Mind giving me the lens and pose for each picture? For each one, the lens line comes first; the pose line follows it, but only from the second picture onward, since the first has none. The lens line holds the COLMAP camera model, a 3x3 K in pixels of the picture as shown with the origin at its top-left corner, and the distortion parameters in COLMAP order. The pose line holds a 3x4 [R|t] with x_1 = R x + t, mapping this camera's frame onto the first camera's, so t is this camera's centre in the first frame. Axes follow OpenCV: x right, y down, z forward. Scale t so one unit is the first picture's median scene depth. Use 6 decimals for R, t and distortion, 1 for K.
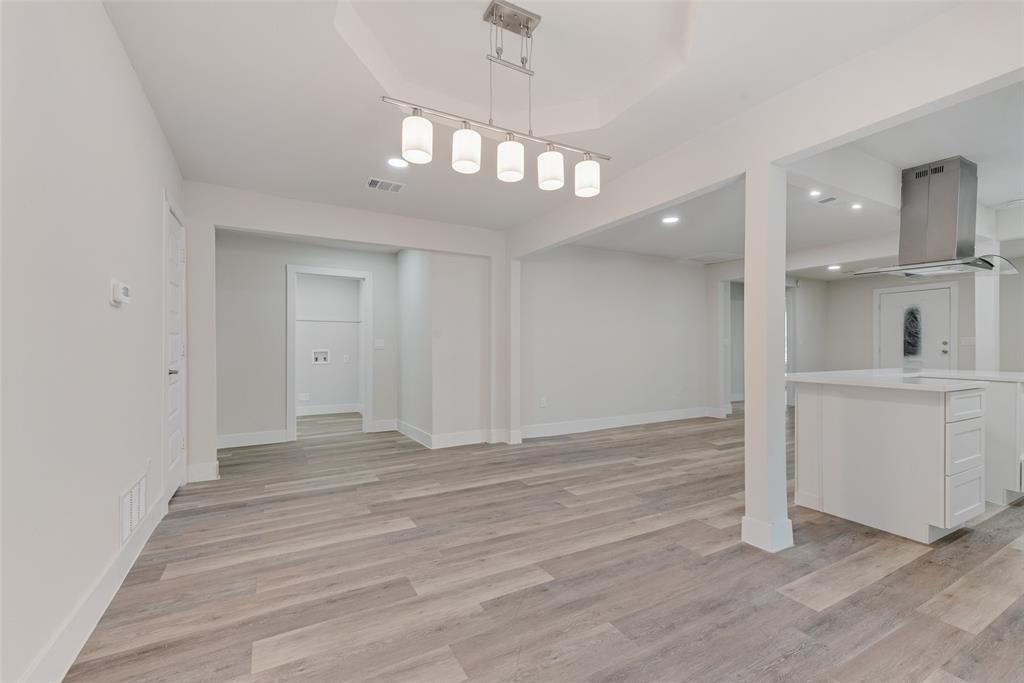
lens RADIAL K [[406.6, 0, 517.1], [0, 406.6, 348.3], [0, 0, 1]] dist [0.016055, -0.003945]
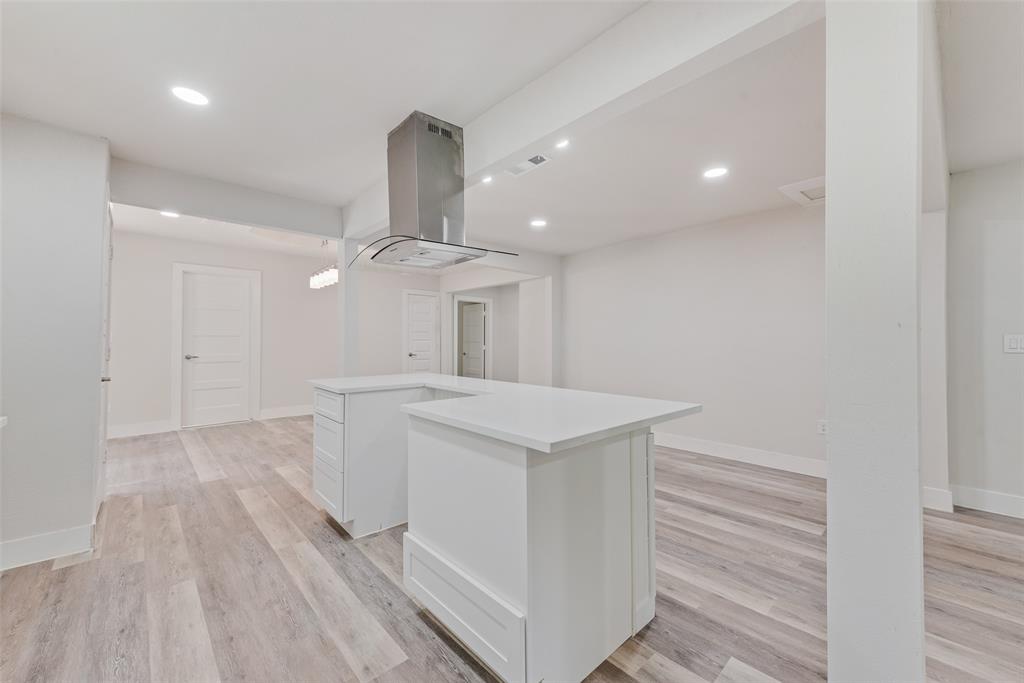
lens RADIAL K [[406.6, 0, 517.7], [0, 406.6, 310.0], [0, 0, 1]] dist [0.016055, -0.003945]
pose [[0.251293, -0.072943, -0.965159, 1.505951], [-0.005014, 0.997045, -0.076658, -0.019233], [0.967898, 0.024103, 0.250184, 0.787607]]
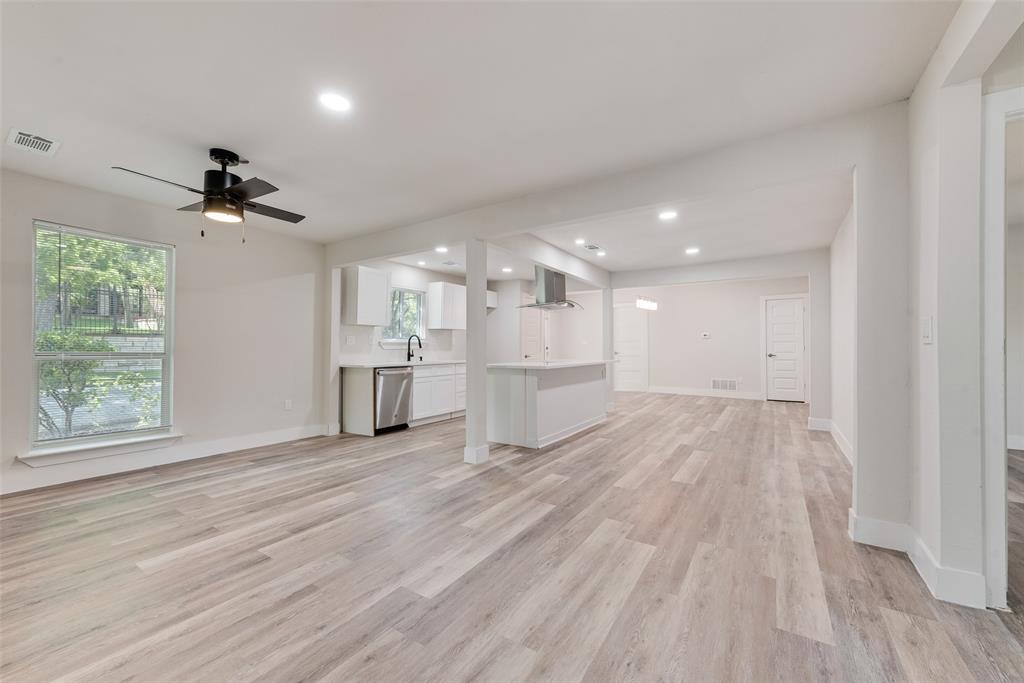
lens RADIAL K [[406.6, 0, 515.8], [0, 406.6, 346.4], [0, 0, 1]] dist [0.016055, -0.003945]
pose [[-0.874380, 0.003250, -0.485231, 1.698382], [0.003029, 0.999995, 0.001239, -0.004824], [0.485232, -0.000386, -0.874385, 2.107213]]
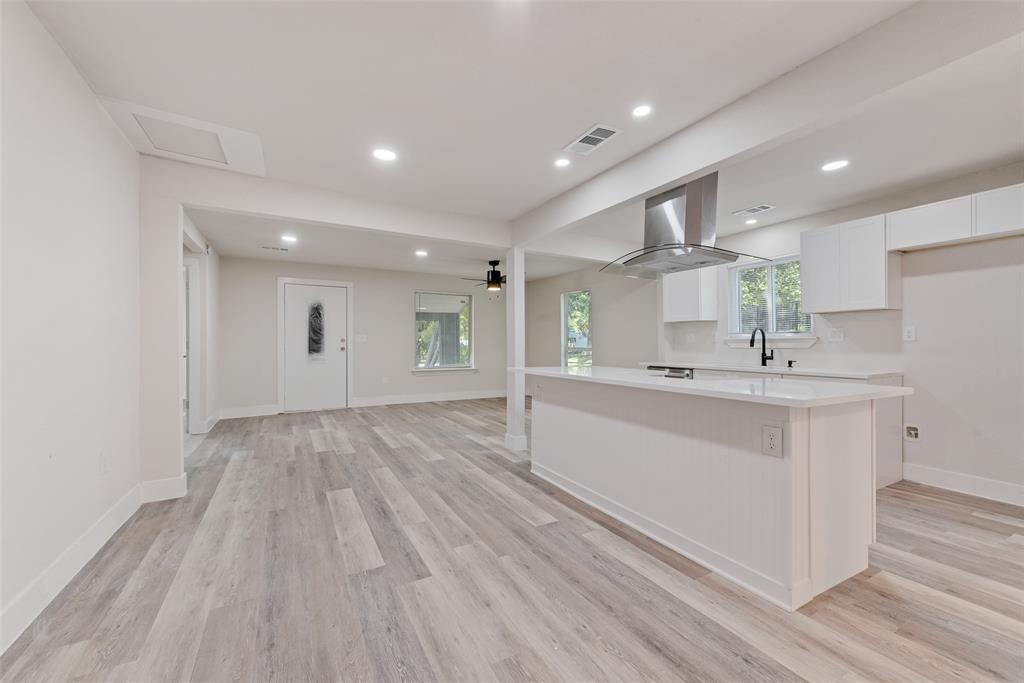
lens RADIAL K [[406.6, 0, 506.4], [0, 406.6, 341.1], [0, 0, 1]] dist [0.016055, -0.003945]
pose [[0.006780, 0.011795, 0.999907, 0.068231], [-0.000612, 0.999930, -0.011792, 0.001028], [-0.999977, -0.000532, 0.006786, 1.127989]]
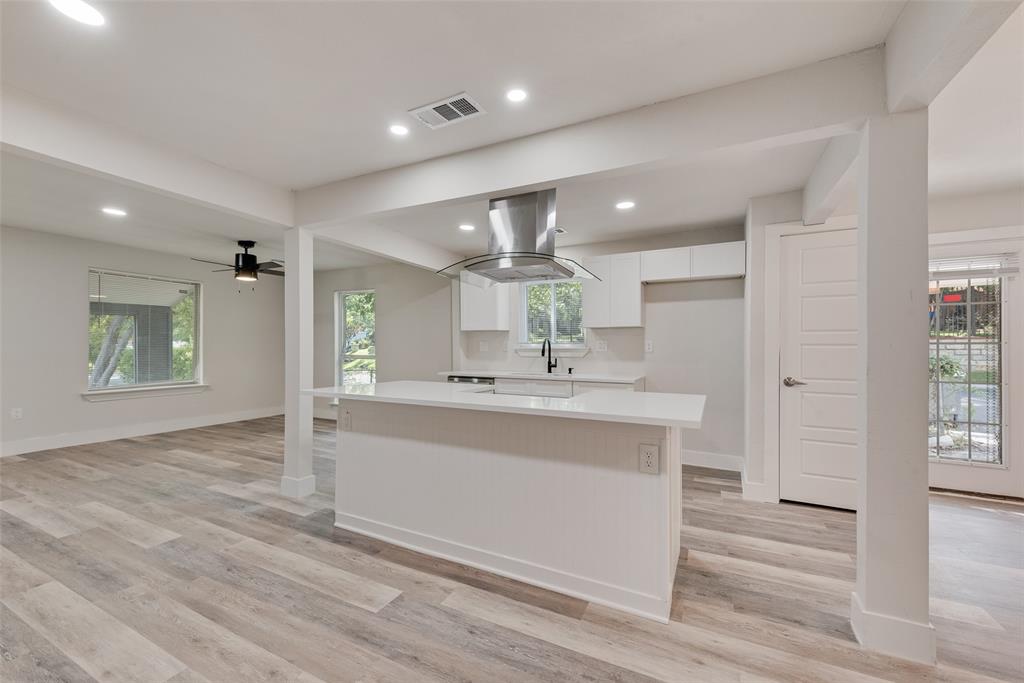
lens RADIAL K [[406.6, 0, 512.8], [0, 406.6, 343.9], [0, 0, 1]] dist [0.016055, -0.003945]
pose [[-0.569512, 0.008653, 0.821938, 0.246731], [-0.000800, 0.999938, -0.011081, -0.020710], [-0.821983, -0.006968, -0.569469, 1.236029]]
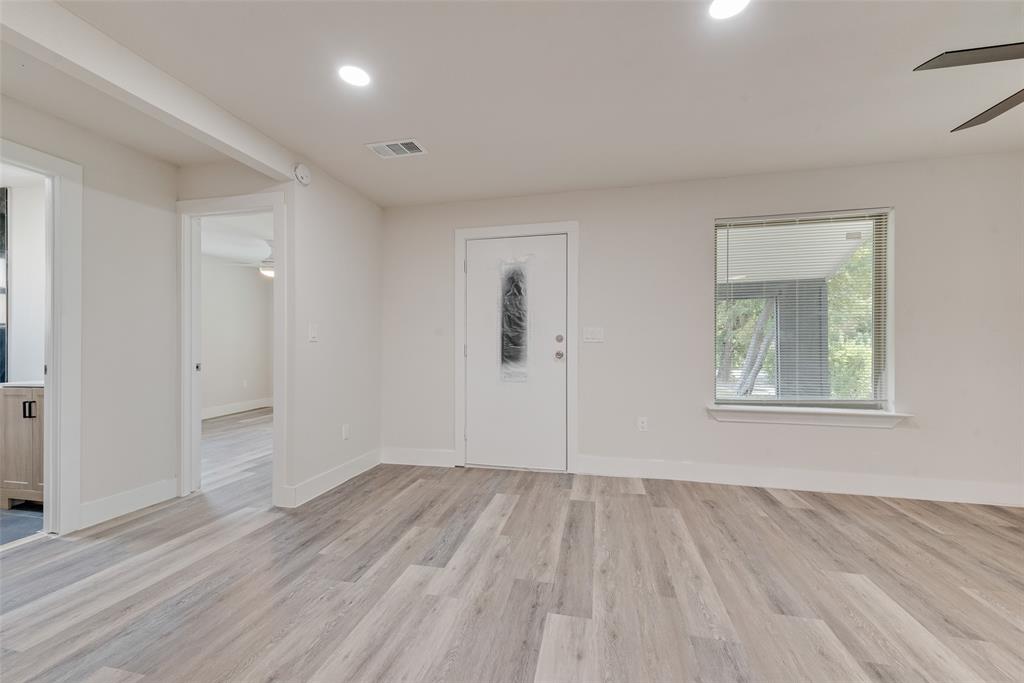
lens RADIAL K [[406.6, 0, 512.0], [0, 406.6, 346.2], [0, 0, 1]] dist [0.016055, -0.003945]
pose [[0.656727, 0.005411, 0.754109, 1.174941], [-0.005025, 0.999983, -0.002800, -0.002576], [-0.754111, -0.001951, 0.656744, 1.357055]]
